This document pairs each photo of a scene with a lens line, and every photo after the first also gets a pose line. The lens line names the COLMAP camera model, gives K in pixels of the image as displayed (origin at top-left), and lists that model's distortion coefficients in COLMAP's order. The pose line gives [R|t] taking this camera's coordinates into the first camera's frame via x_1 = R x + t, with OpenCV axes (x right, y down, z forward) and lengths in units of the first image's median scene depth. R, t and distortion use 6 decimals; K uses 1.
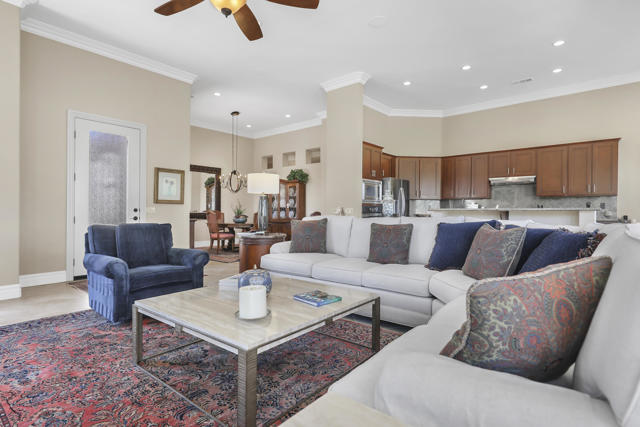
lens RADIAL K [[328.3, 0, 322.0], [0, 328.3, 214.5], [0, 0, 1]] dist [0.019867, -0.003780]
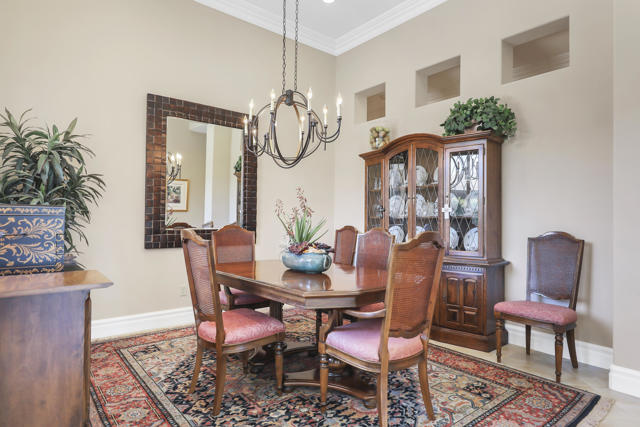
lens RADIAL K [[361.5, 0, 320.8], [0, 361.5, 214.6], [0, 0, 1]] dist [0.002841, -0.001056]
pose [[0.984623, 0.003971, -0.174650, -0.165012], [-0.007589, 0.999770, -0.020056, -0.014793], [0.174530, 0.021073, 0.984426, 0.626955]]
